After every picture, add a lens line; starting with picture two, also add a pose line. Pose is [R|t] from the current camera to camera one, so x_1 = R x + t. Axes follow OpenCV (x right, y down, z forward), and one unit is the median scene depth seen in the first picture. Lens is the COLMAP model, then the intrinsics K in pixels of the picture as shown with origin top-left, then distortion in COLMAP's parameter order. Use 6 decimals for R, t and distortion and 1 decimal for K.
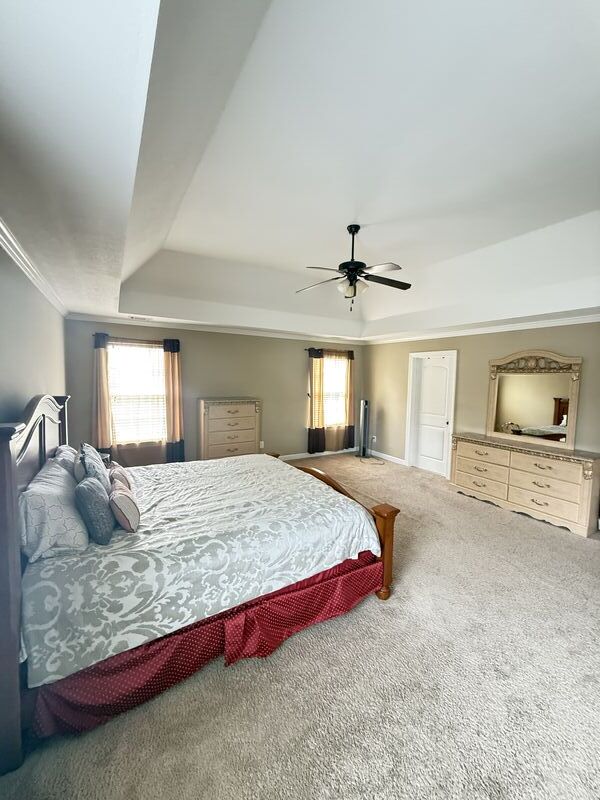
lens RADIAL K [[319.0, 0, 297.6], [0, 319.0, 402.7], [0, 0, 1]] dist [-0.003018, 0.000787]
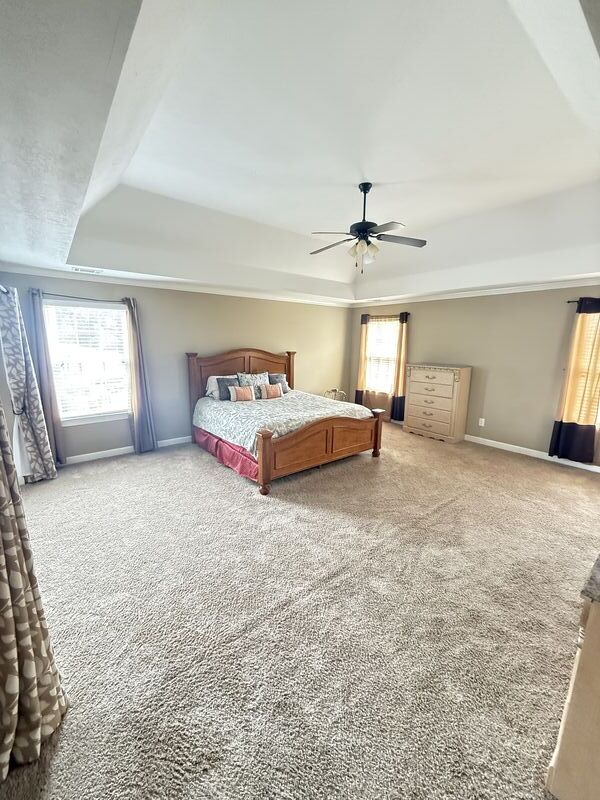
lens RADIAL K [[319.0, 0, 297.8], [0, 319.0, 399.4], [0, 0, 1]] dist [-0.003018, 0.000787]
pose [[0.127203, 0.165720, -0.977935, 0.807855], [-0.088694, 0.983895, 0.155193, -0.024569], [0.987903, 0.066996, 0.139853, 0.454361]]
